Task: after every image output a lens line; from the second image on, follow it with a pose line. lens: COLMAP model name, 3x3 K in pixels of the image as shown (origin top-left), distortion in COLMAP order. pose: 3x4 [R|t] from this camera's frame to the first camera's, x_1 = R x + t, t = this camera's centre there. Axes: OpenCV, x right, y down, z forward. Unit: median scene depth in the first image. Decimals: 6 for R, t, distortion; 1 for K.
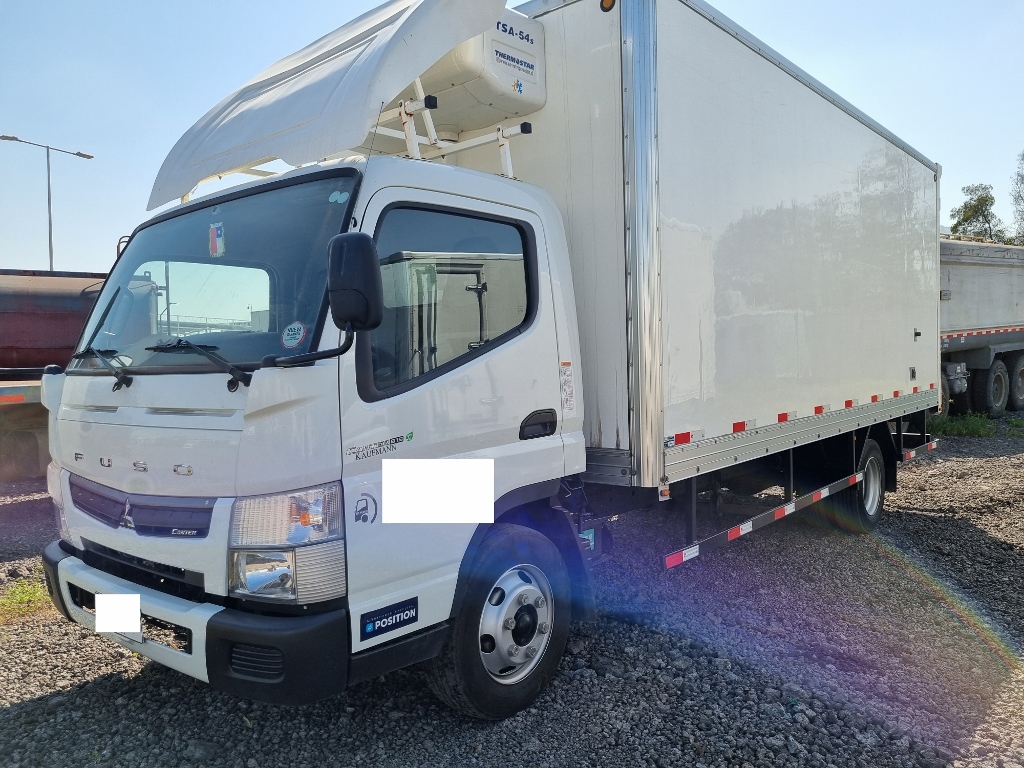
lens RADIAL K [[785.9, 0, 512.0], [0, 785.9, 384.0], [0, 0, 1]] dist [0.040298, -0.071316]
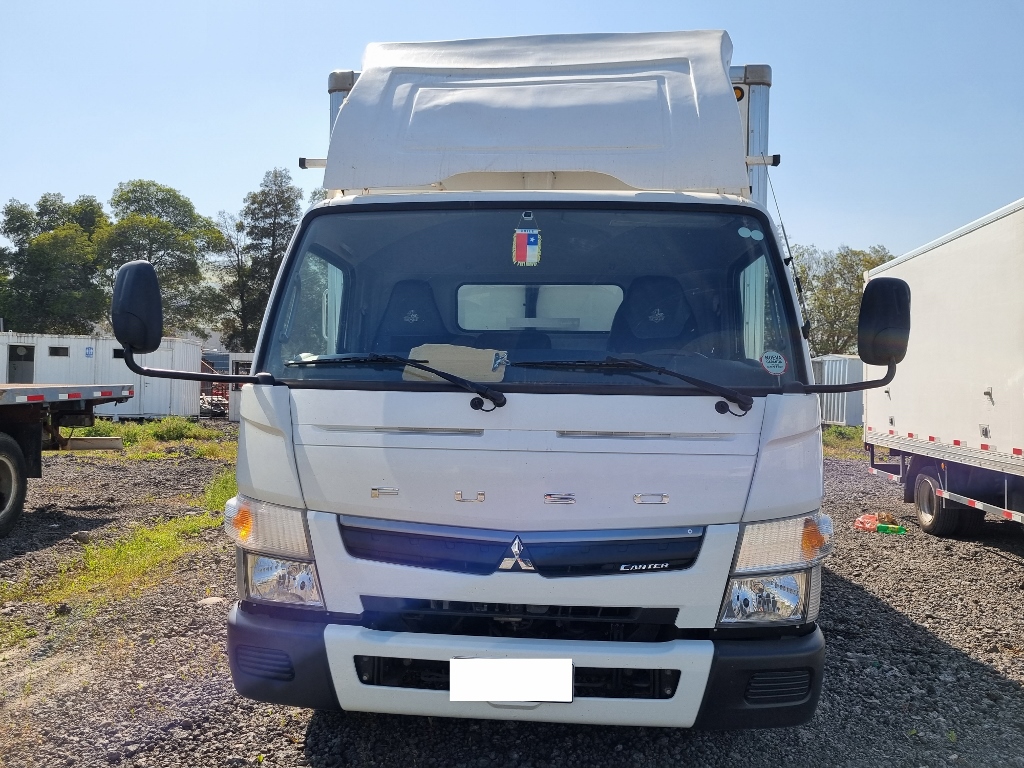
lens RADIAL K [[785.9, 0, 512.0], [0, 785.9, 384.0], [0, 0, 1]] dist [0.040298, -0.071316]
pose [[0.809677, 0.055114, 0.584282, -1.033028], [-0.028901, 0.998117, -0.054101, 0.026724], [-0.586163, 0.026918, 0.809746, 0.320859]]
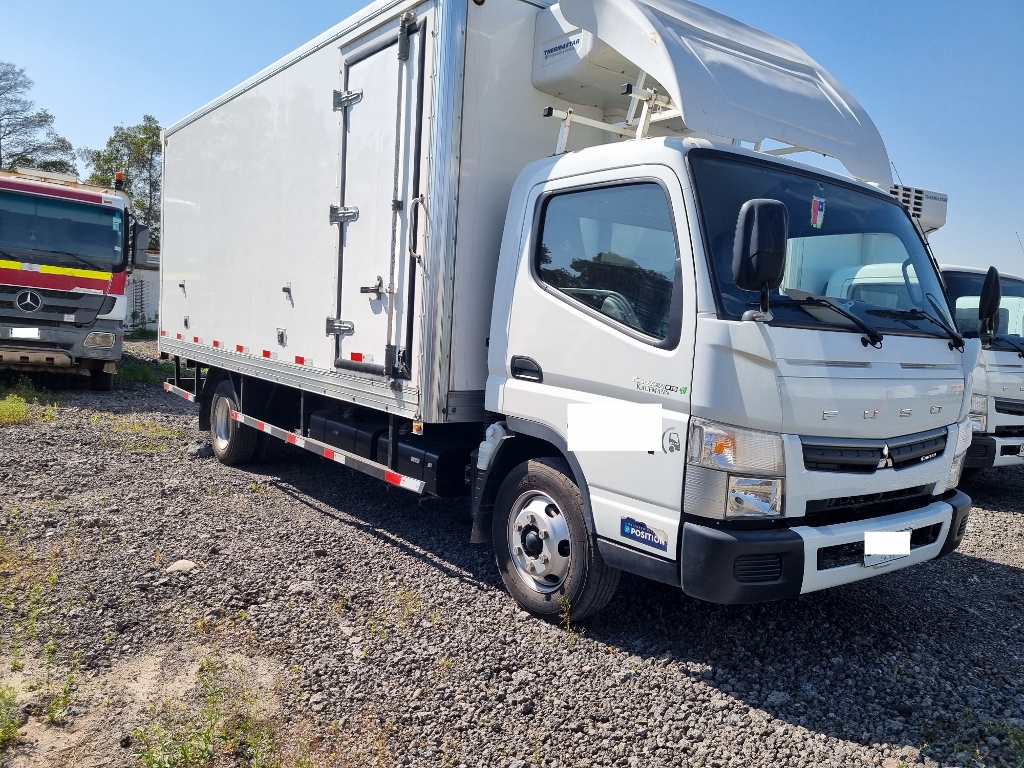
lens RADIAL K [[785.9, 0, 512.0], [0, 785.9, 384.0], [0, 0, 1]] dist [0.040298, -0.071316]
pose [[0.246559, -0.026229, 0.968773, -1.782013], [-0.032490, 0.998848, 0.035312, 0.038345], [-0.968583, -0.040182, 0.245423, 1.291683]]
